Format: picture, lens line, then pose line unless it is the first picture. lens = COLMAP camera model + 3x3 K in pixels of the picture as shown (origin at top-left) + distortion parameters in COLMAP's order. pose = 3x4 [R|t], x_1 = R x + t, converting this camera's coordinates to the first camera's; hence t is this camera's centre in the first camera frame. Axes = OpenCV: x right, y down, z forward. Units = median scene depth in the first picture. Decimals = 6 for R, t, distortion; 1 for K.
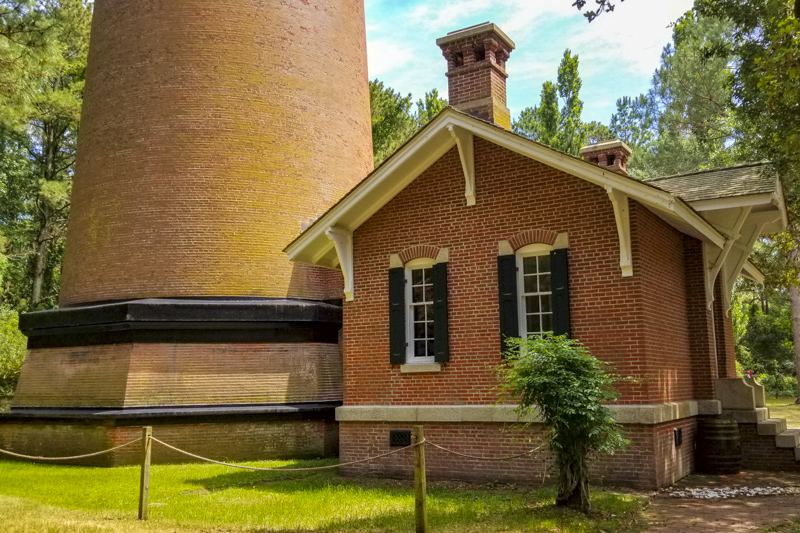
lens RADIAL K [[741.8, 0, 400.0], [0, 741.8, 266.5], [0, 0, 1]] dist [0.062380, -0.143679]
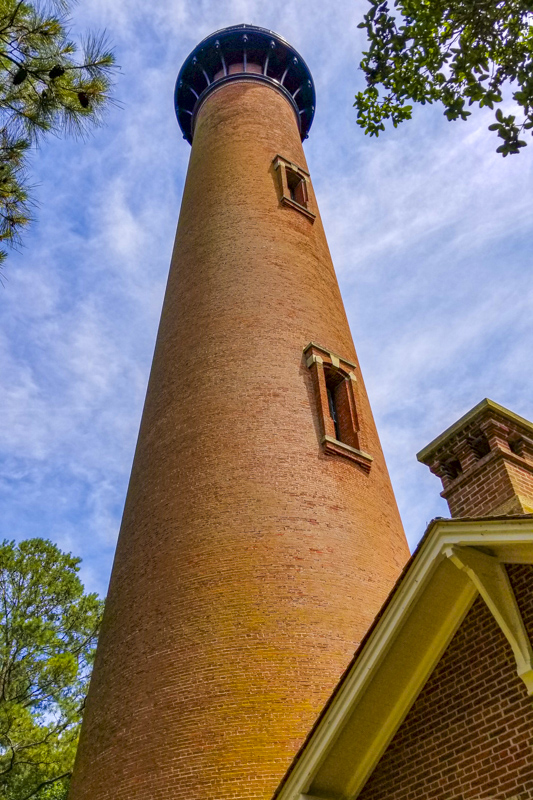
lens RADIAL K [[741.8, 0, 266.5], [0, 741.8, 400.0], [0, 0, 1]] dist [0.062380, -0.143679]
pose [[0.922810, -0.294287, -0.248631, 0.075795], [0.091700, 0.794602, -0.600166, 0.031245], [0.374184, 0.531039, 0.760252, 0.303576]]
